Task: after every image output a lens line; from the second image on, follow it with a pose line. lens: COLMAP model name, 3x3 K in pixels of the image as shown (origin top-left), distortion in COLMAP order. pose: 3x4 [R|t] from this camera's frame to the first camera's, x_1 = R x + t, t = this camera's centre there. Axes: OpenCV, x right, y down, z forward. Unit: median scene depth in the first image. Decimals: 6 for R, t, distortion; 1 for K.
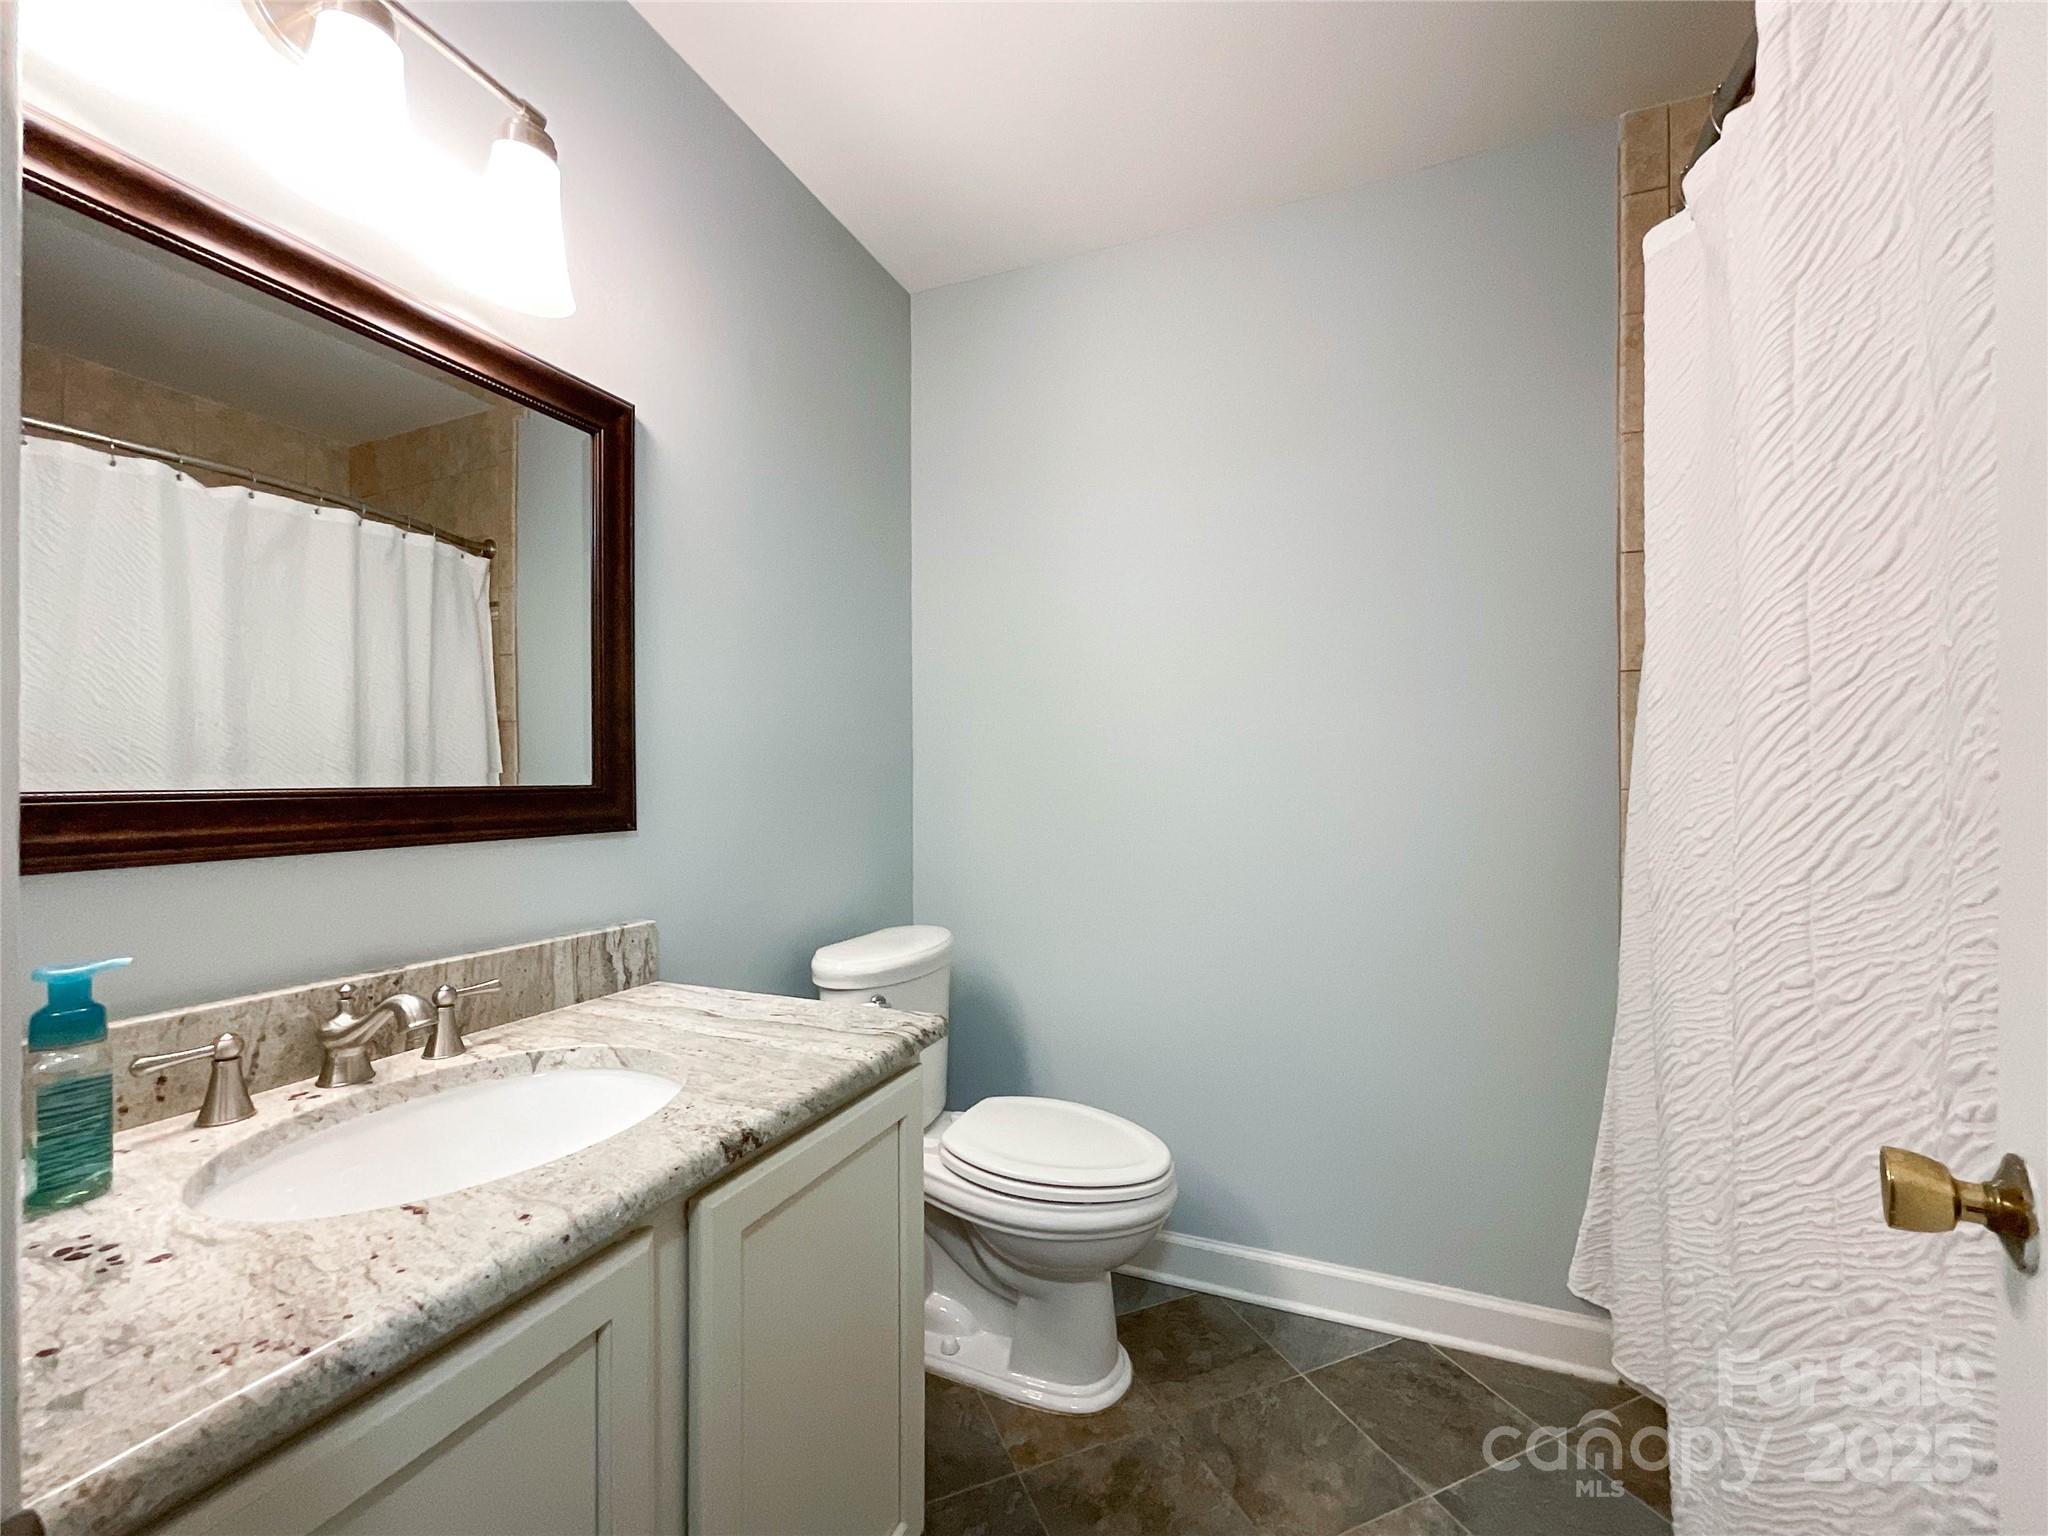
lens RADIAL K [[848.7, 0, 1017.9], [0, 848.7, 792.3], [0, 0, 1]] dist [0.001305, 0.000238]
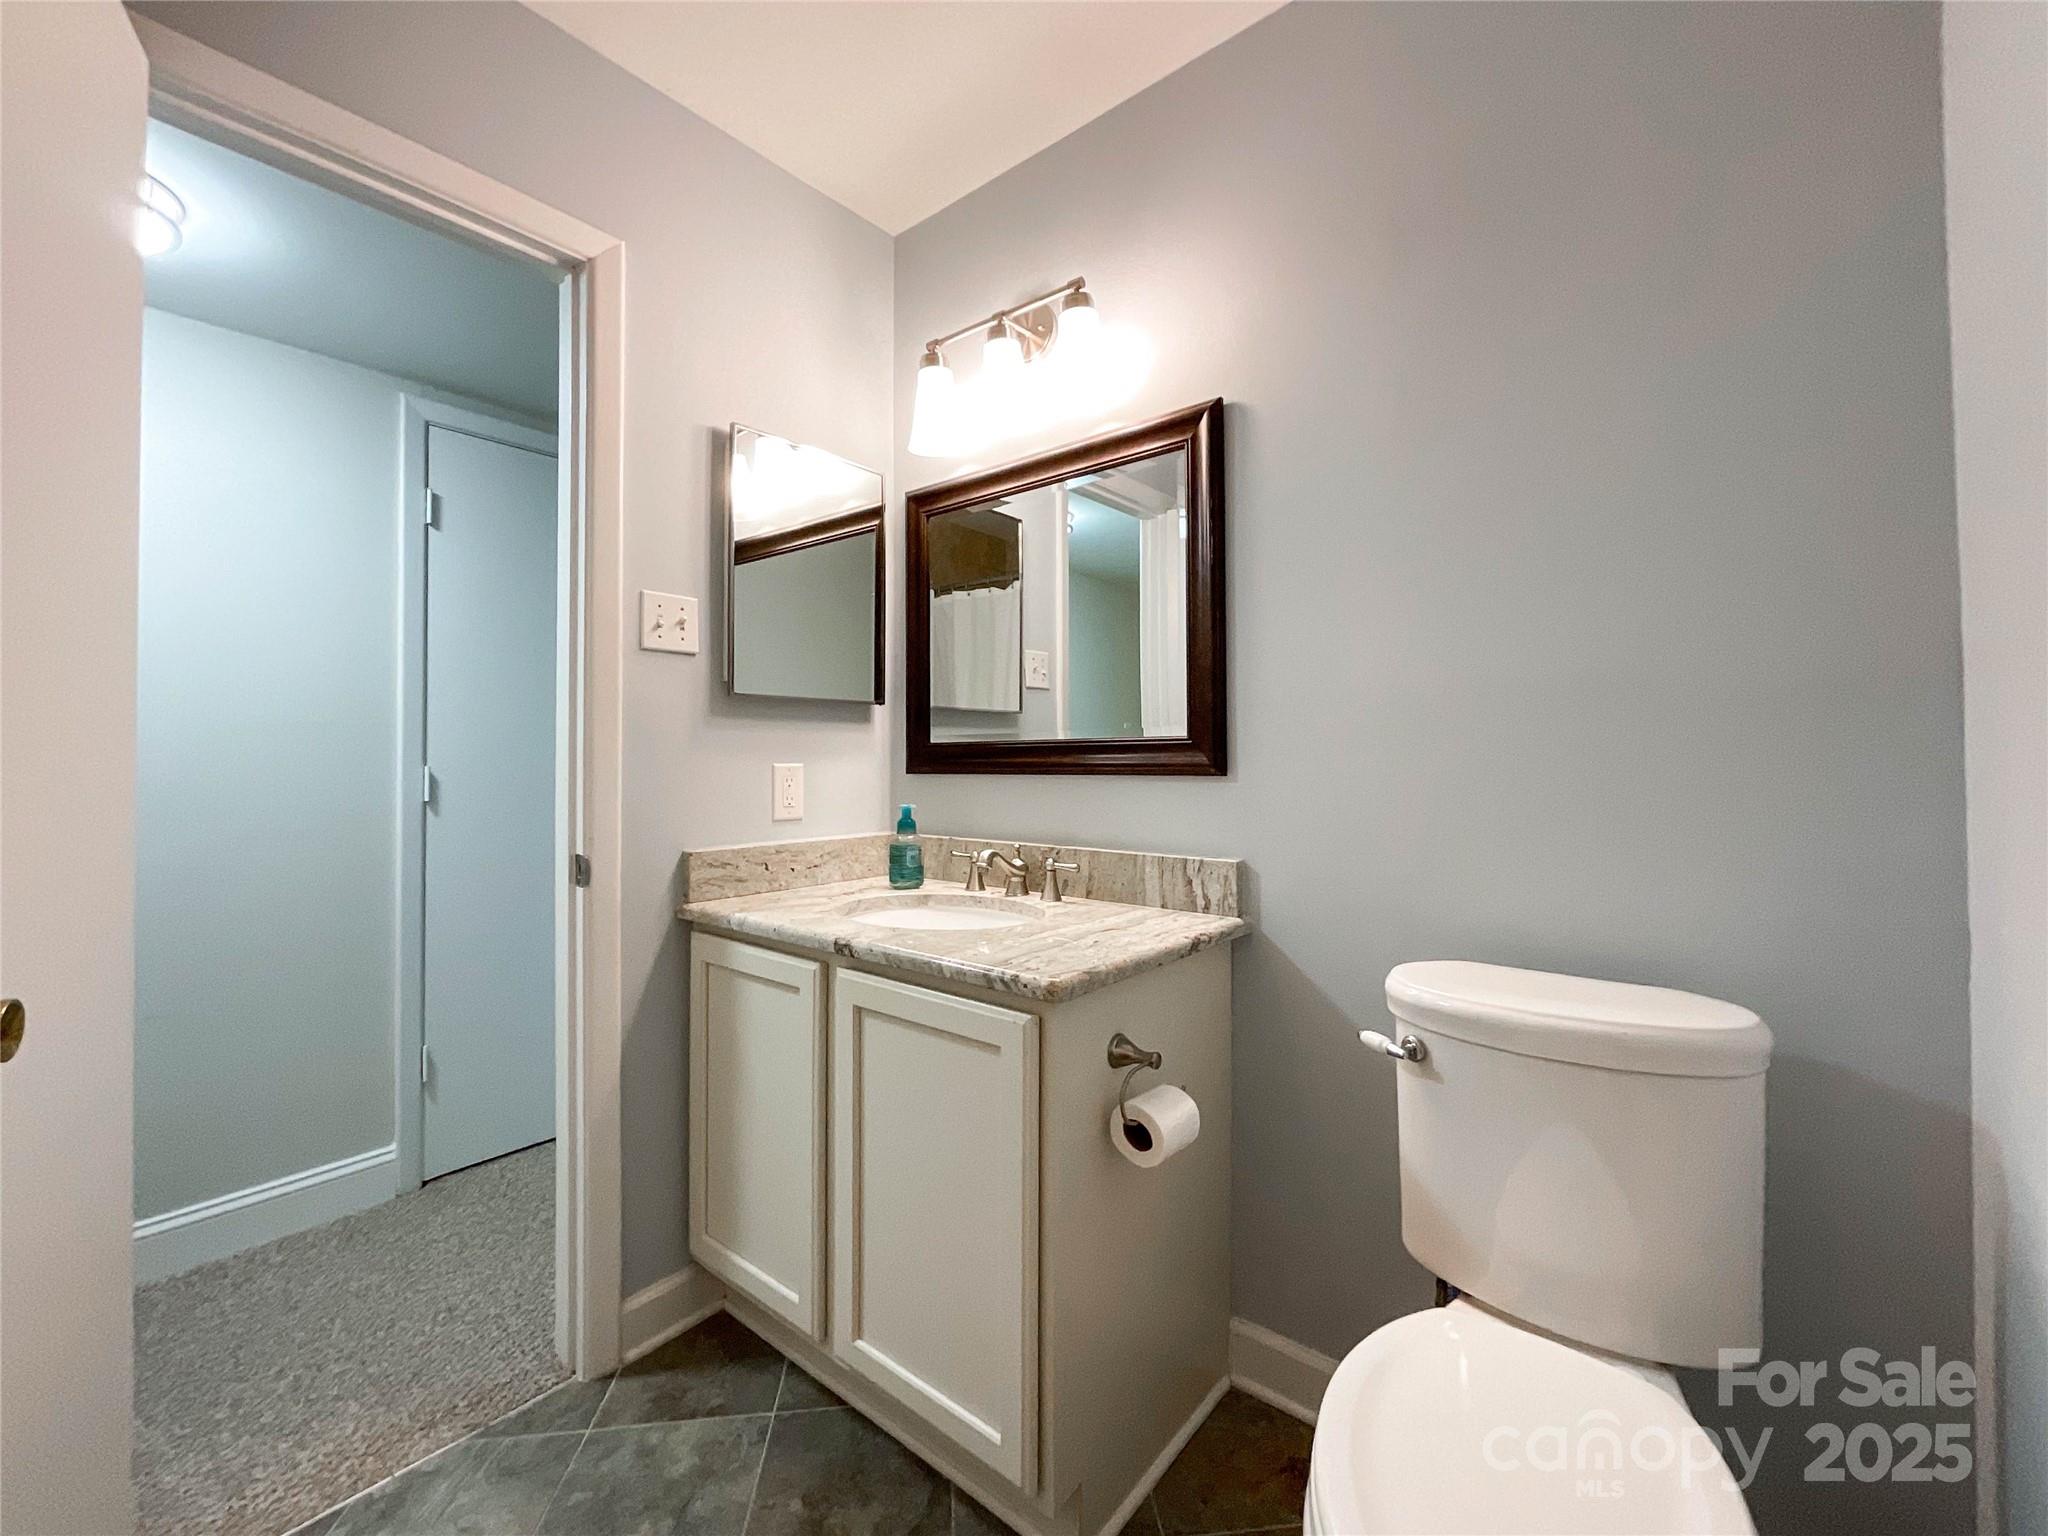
lens RADIAL K [[842.7, 0, 1037.6], [0, 842.7, 755.1], [0, 0, 1]] dist [0.000250, -0.000012]
pose [[-0.276446, 0.000086, -0.961029, 0.731062], [-0.008809, 0.999958, 0.002623, 0.017298], [0.960989, 0.009190, -0.276434, 1.144622]]
